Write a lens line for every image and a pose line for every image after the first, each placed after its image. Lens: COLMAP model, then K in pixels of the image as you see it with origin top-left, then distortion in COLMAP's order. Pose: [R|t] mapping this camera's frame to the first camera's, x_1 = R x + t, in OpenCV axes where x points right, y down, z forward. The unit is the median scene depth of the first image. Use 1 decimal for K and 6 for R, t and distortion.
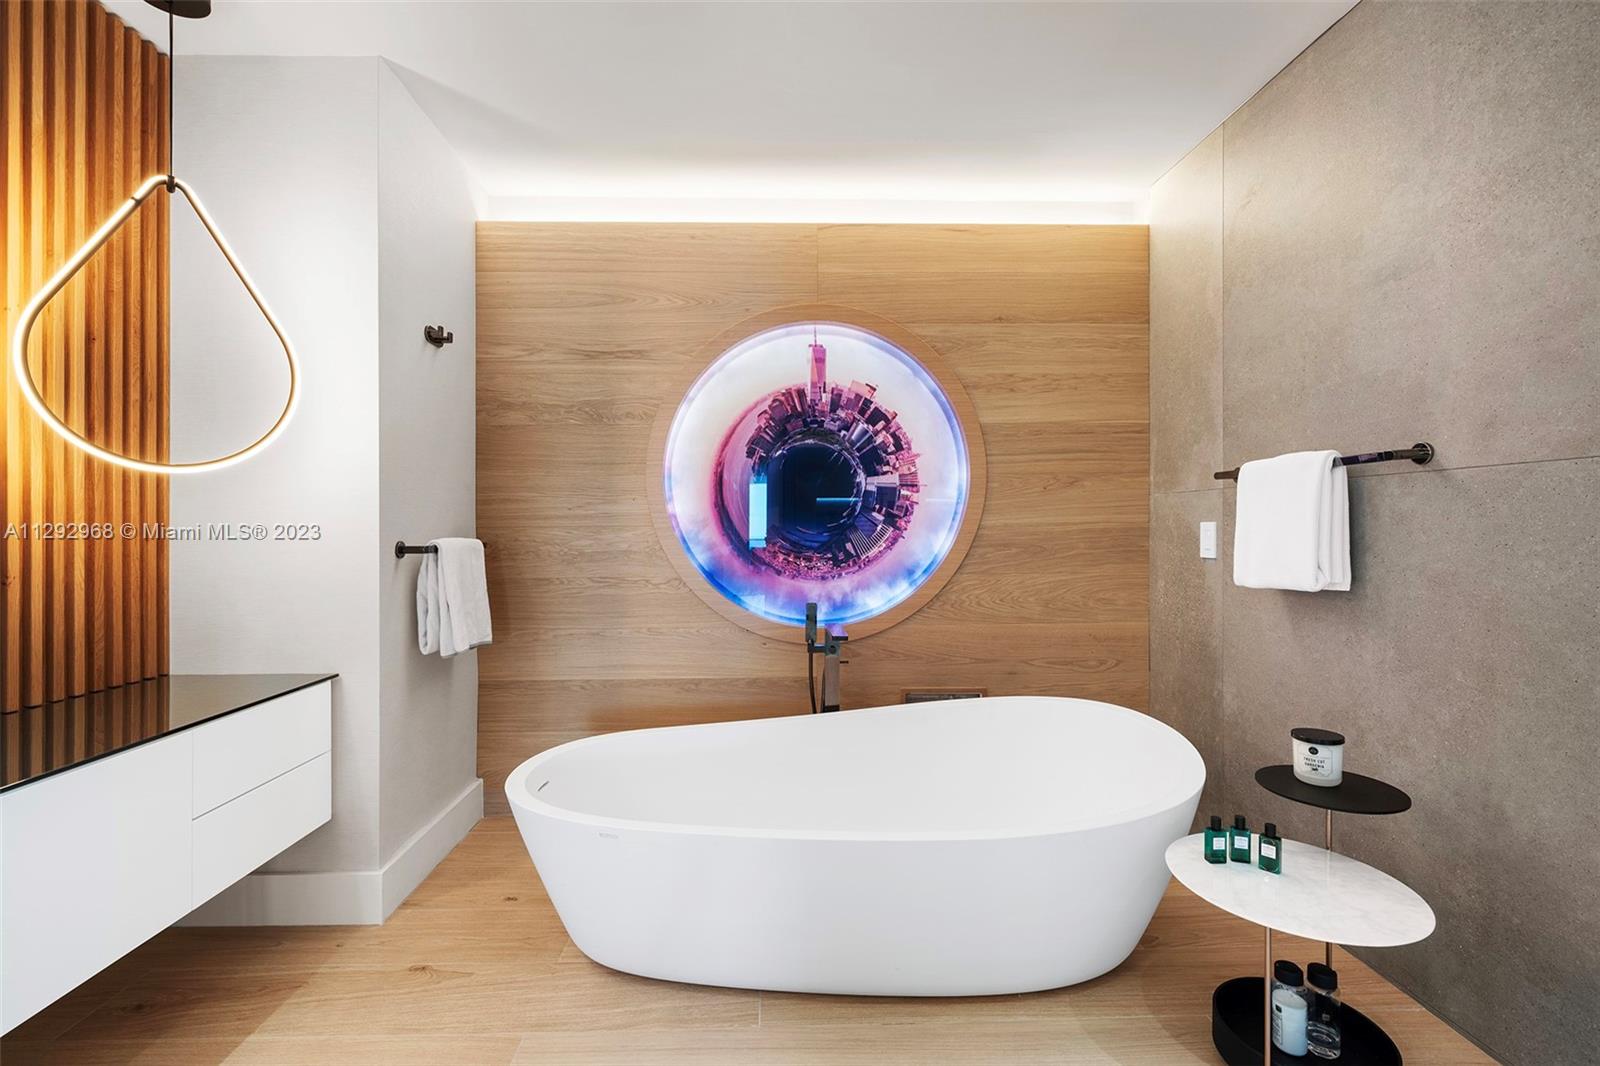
lens RADIAL K [[691.1, 0, 796.4], [0, 691.1, 530.7], [0, 0, 1]] dist [-0.000987, -0.000258]
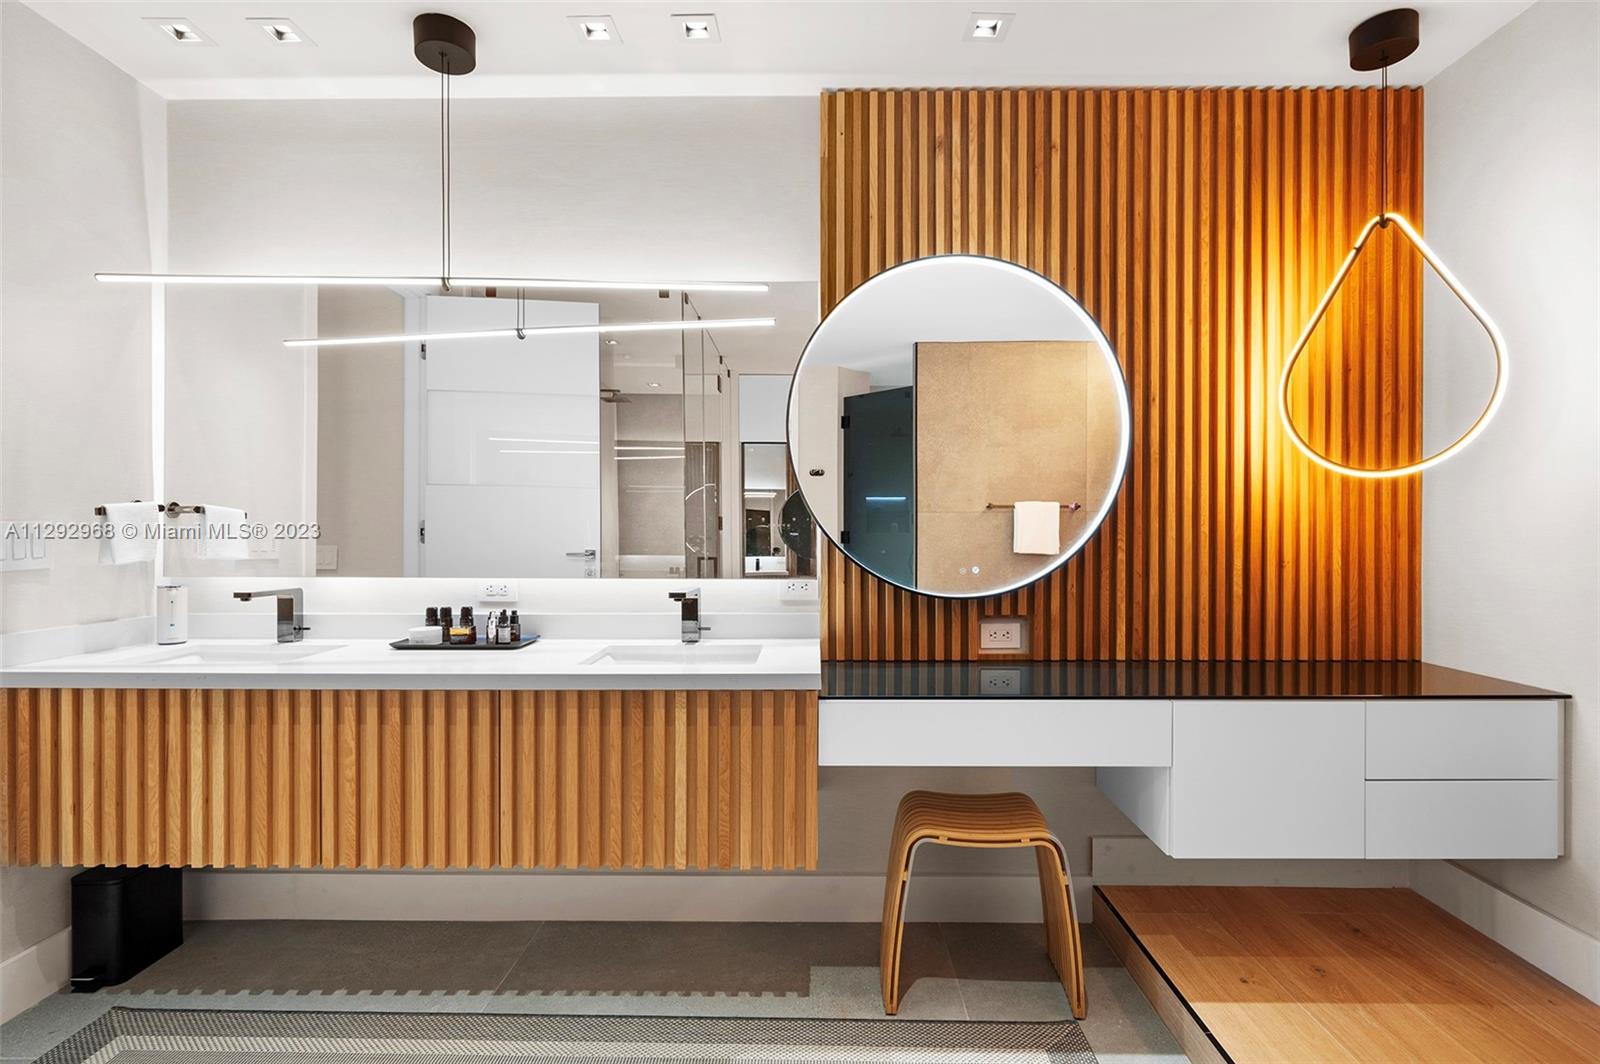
lens RADIAL K [[741.0, 0, 801.1], [0, 741.0, 530.0], [0, 0, 1]] dist [-0.000032, -0.000020]
pose [[-0.045498, 0.004300, -0.998955, 0.239367], [-0.000435, 0.999991, 0.004324, -0.000979], [0.998964, 0.000631, -0.045496, 0.070176]]
